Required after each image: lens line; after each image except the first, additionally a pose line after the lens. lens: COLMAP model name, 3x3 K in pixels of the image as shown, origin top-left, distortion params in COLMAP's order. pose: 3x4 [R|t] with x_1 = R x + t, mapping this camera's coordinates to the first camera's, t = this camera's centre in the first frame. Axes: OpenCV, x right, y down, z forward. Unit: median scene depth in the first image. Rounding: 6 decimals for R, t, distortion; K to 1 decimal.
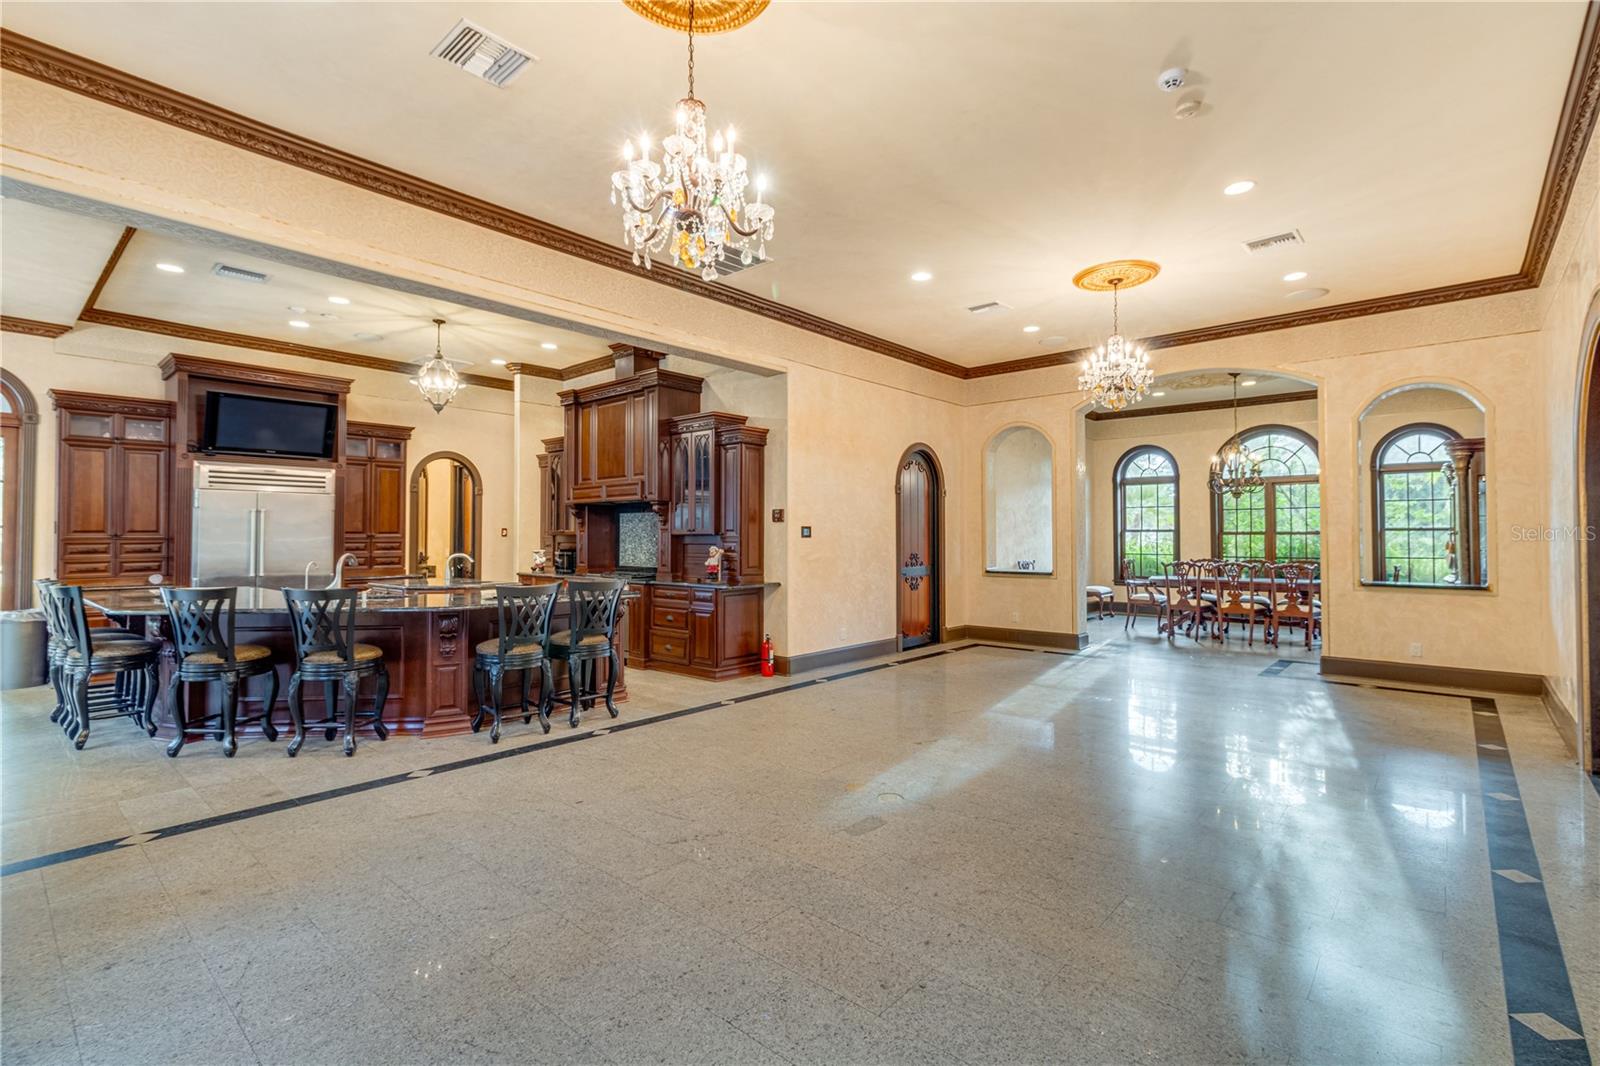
lens RADIAL K [[739.2, 0, 812.7], [0, 739.2, 517.3], [0, 0, 1]] dist [0.003509, 0.000235]
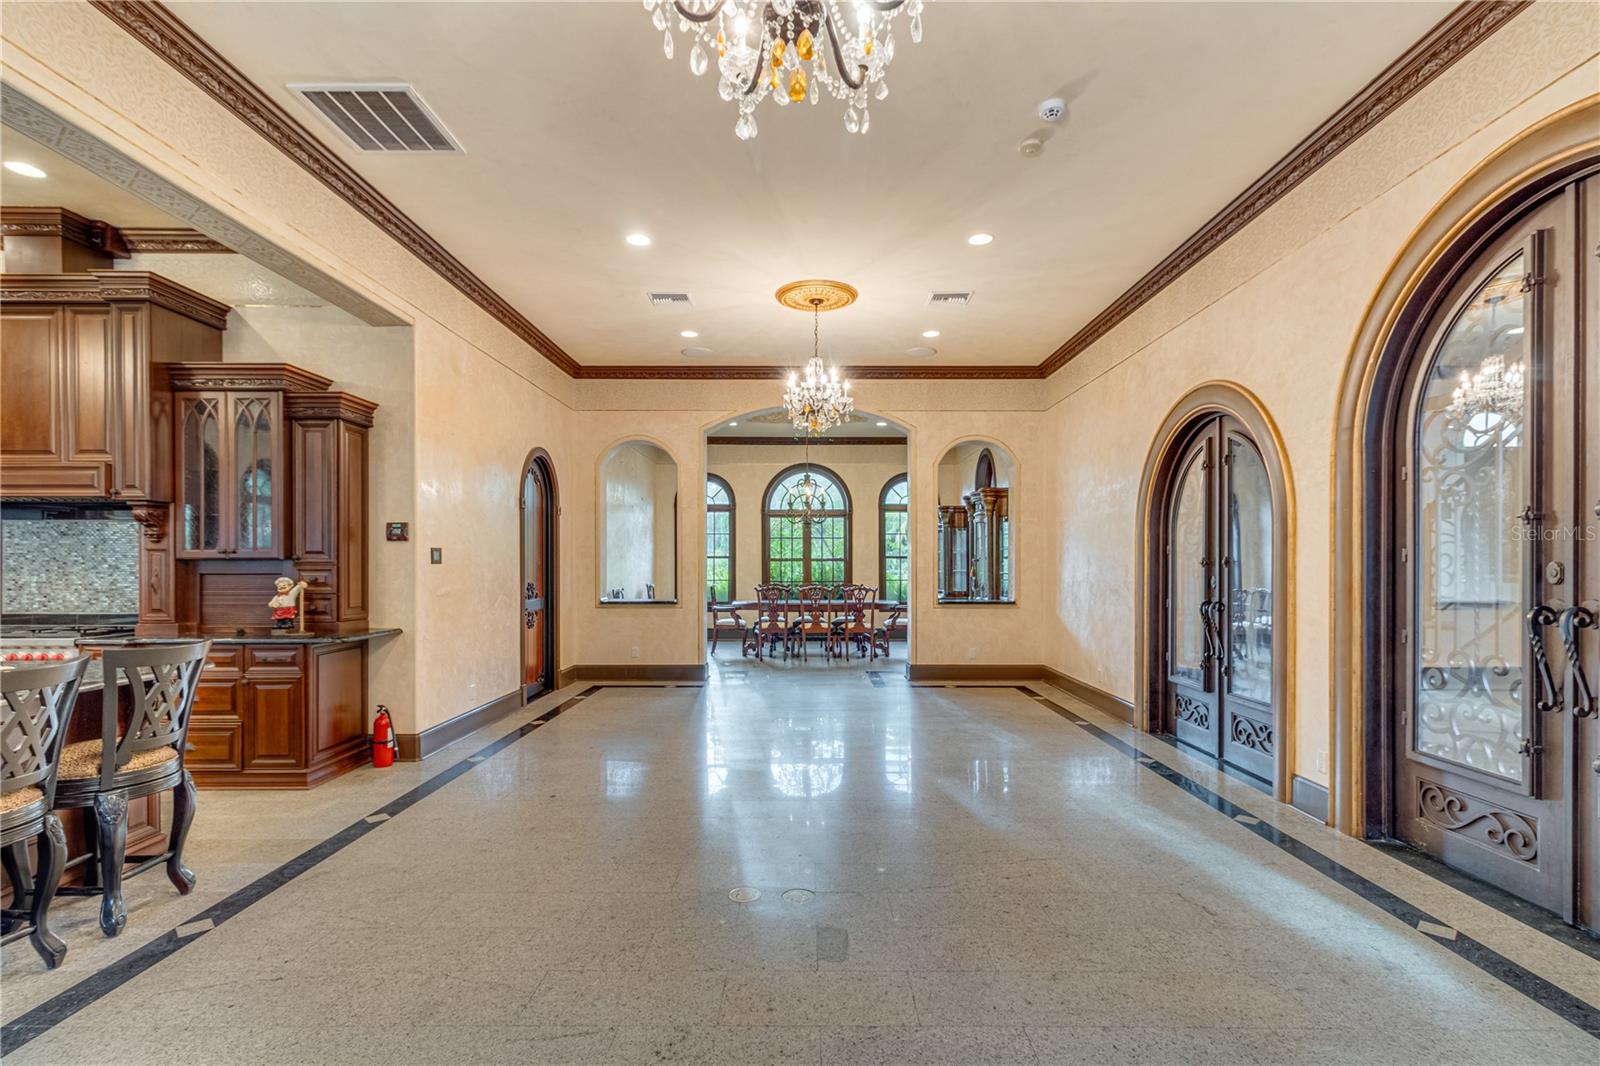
lens RADIAL K [[753.8, 0, 811.4], [0, 753.8, 566.0], [0, 0, 1]] dist [0.003868, 0.000501]
pose [[0.751998, -0.001416, 0.659164, -0.216856], [-0.018871, 0.999542, 0.023675, 0.005369], [-0.658896, -0.030243, 0.751626, 0.211010]]
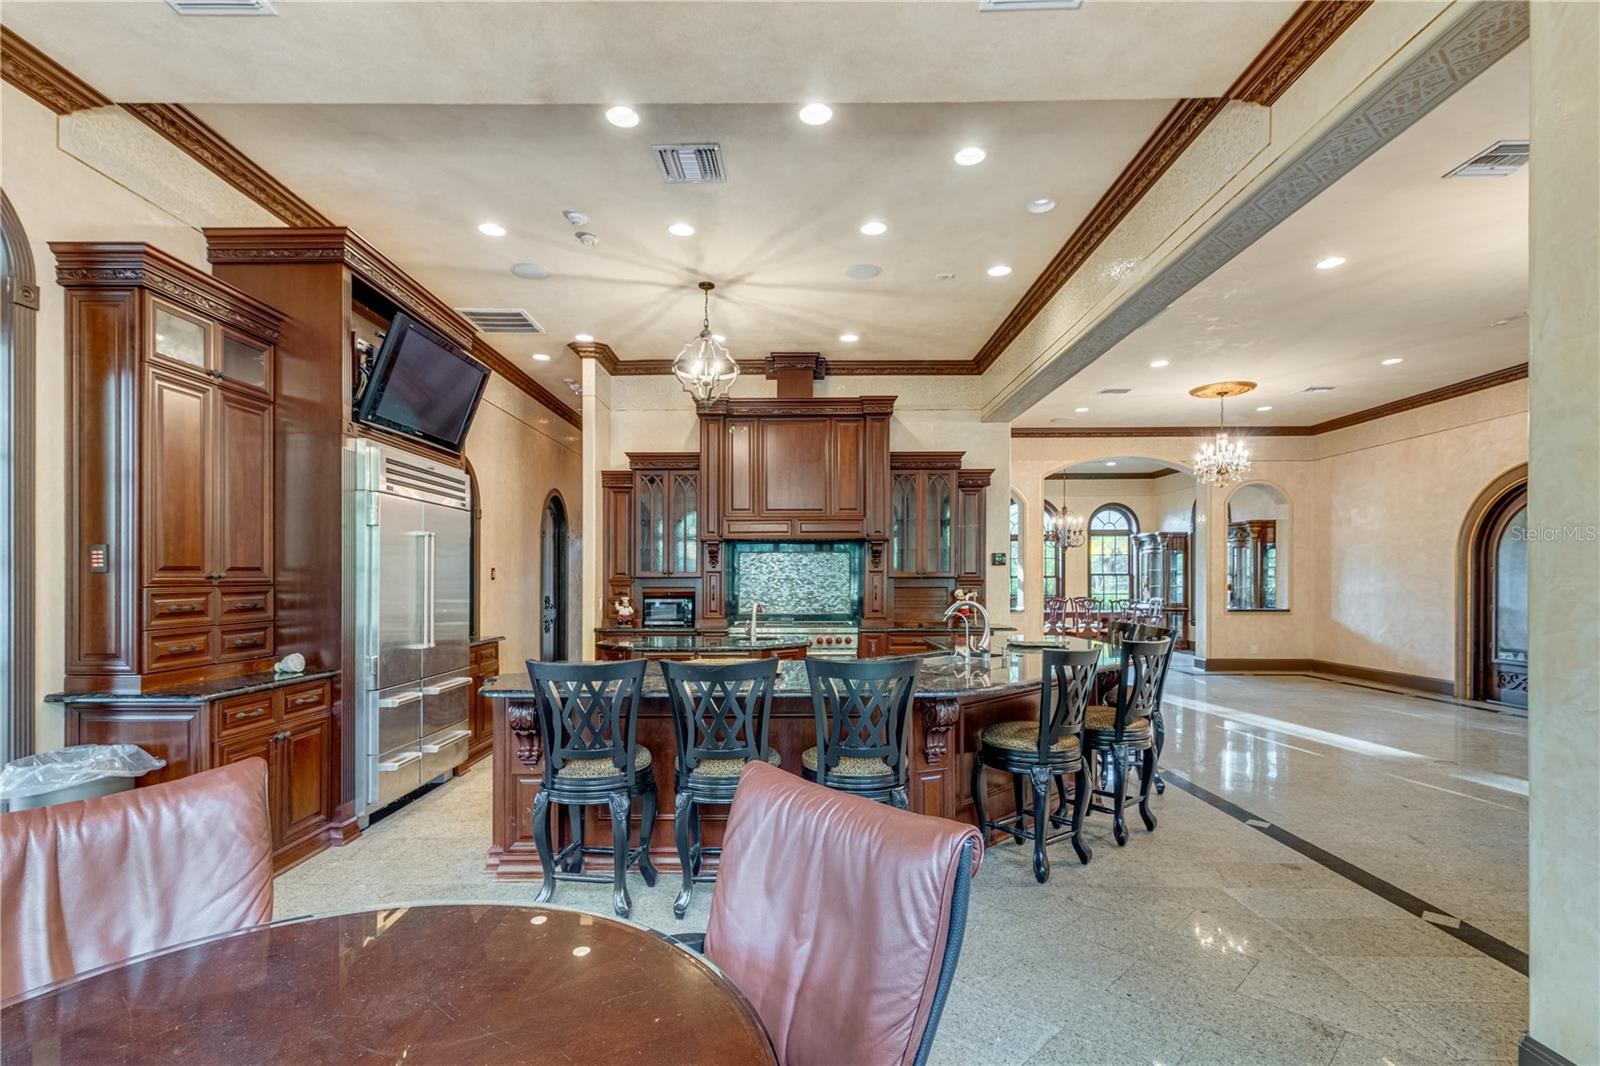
lens RADIAL K [[752.2, 0, 792.6], [0, 752.2, 574.7], [0, 0, 1]] dist [0.003413, 0.000329]
pose [[0.764955, 0.004338, 0.644069, -0.930443], [-0.017461, 0.999749, 0.014005, 0.009326], [-0.643846, -0.021959, 0.764840, 0.373657]]
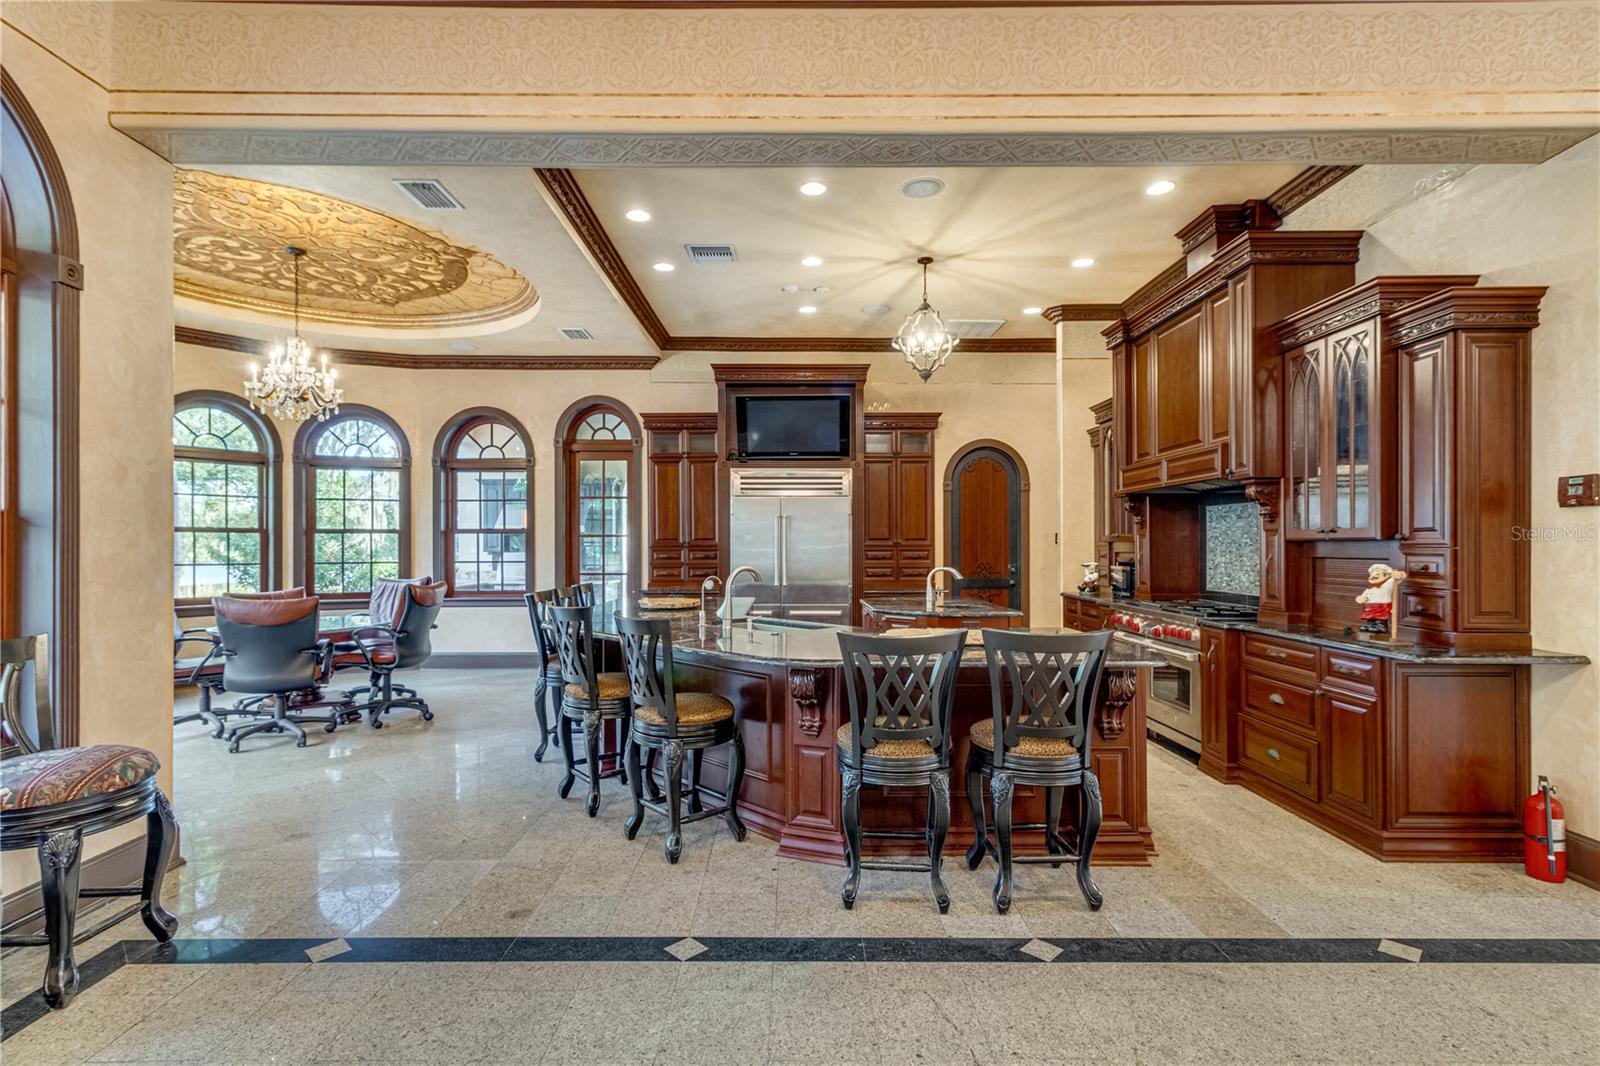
lens RADIAL K [[742.7, 0, 791.3], [0, 742.7, 542.9], [0, 0, 1]] dist [0.004844, 0.000329]
pose [[0.652143, -0.001827, -0.758094, -0.017461], [0.020376, 0.999678, 0.015119, 0.010778], [0.757822, -0.025306, 0.651970, 0.395978]]
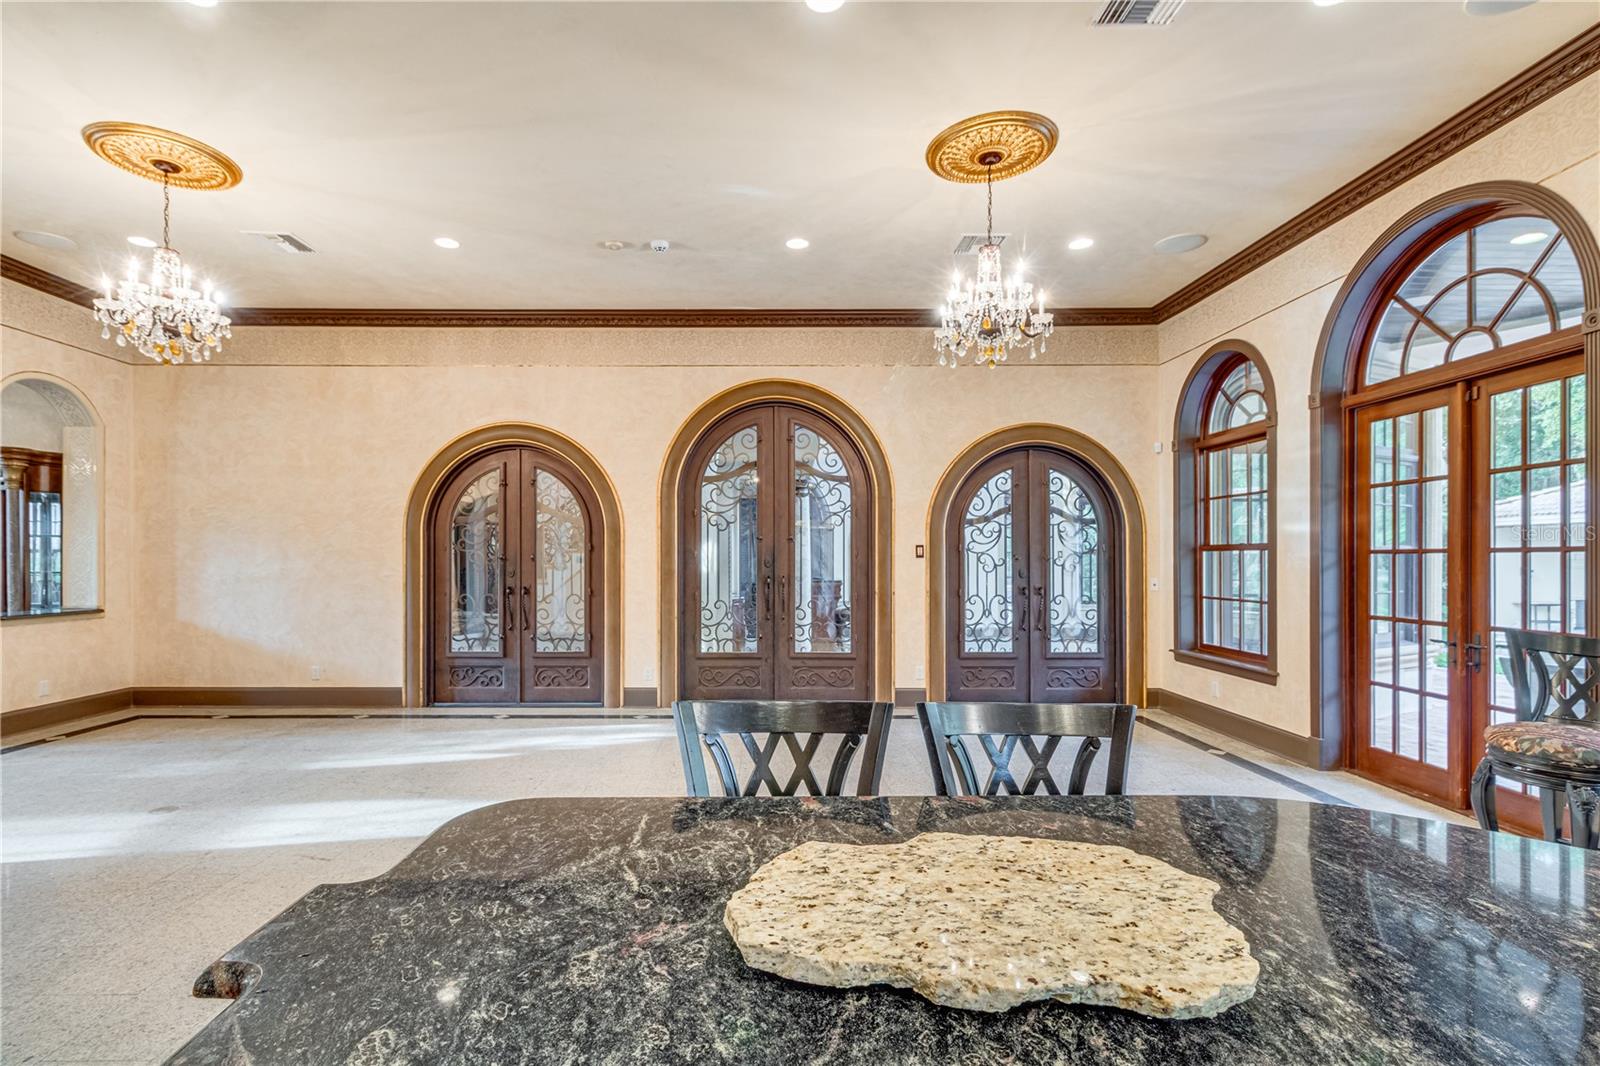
lens RADIAL K [[789.2, 0, 799.0], [0, 789.2, 554.4], [0, 0, 1]] dist [0.001381, 0.000388]
pose [[-0.679390, 0.003259, 0.733770, -0.431200], [-0.018645, 0.999591, -0.021703, 0.023257], [-0.733541, -0.028426, -0.679051, 0.913112]]
